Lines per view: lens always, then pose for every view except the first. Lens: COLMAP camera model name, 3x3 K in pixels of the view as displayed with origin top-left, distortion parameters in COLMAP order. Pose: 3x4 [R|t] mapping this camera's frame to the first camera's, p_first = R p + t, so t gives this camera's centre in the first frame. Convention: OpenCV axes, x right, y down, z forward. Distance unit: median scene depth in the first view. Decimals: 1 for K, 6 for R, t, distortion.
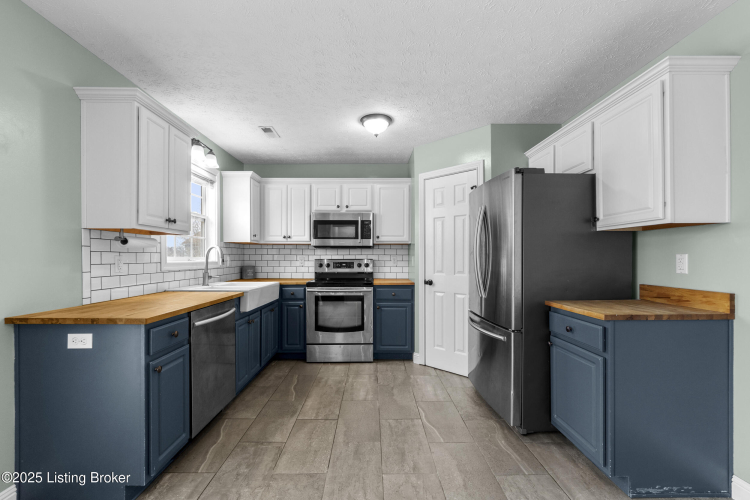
lens RADIAL K [[330.9, 0, 374.7], [0, 330.9, 257.4], [0, 0, 1]] dist [0.000271, 0.000154]
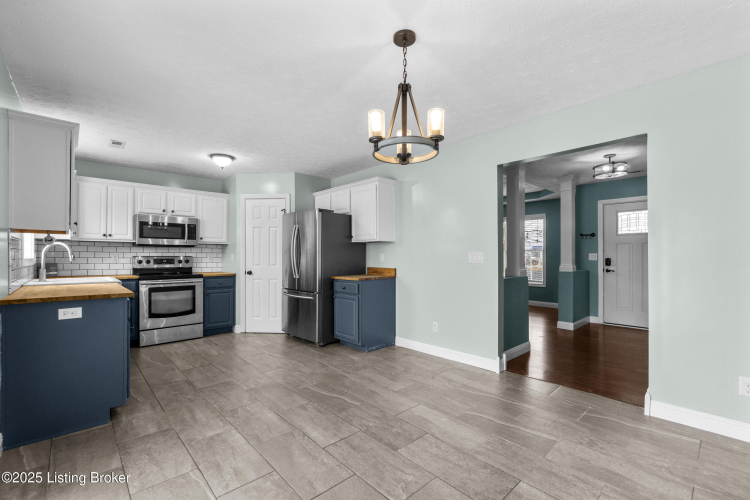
lens RADIAL K [[330.9, 0, 374.7], [0, 330.9, 257.4], [0, 0, 1]] dist [0.000271, 0.000154]
pose [[0.737233, -0.002367, 0.675634, -0.387018], [-0.000887, 0.999990, 0.004471, 0.003985], [-0.675638, -0.003895, 0.737224, -0.390877]]
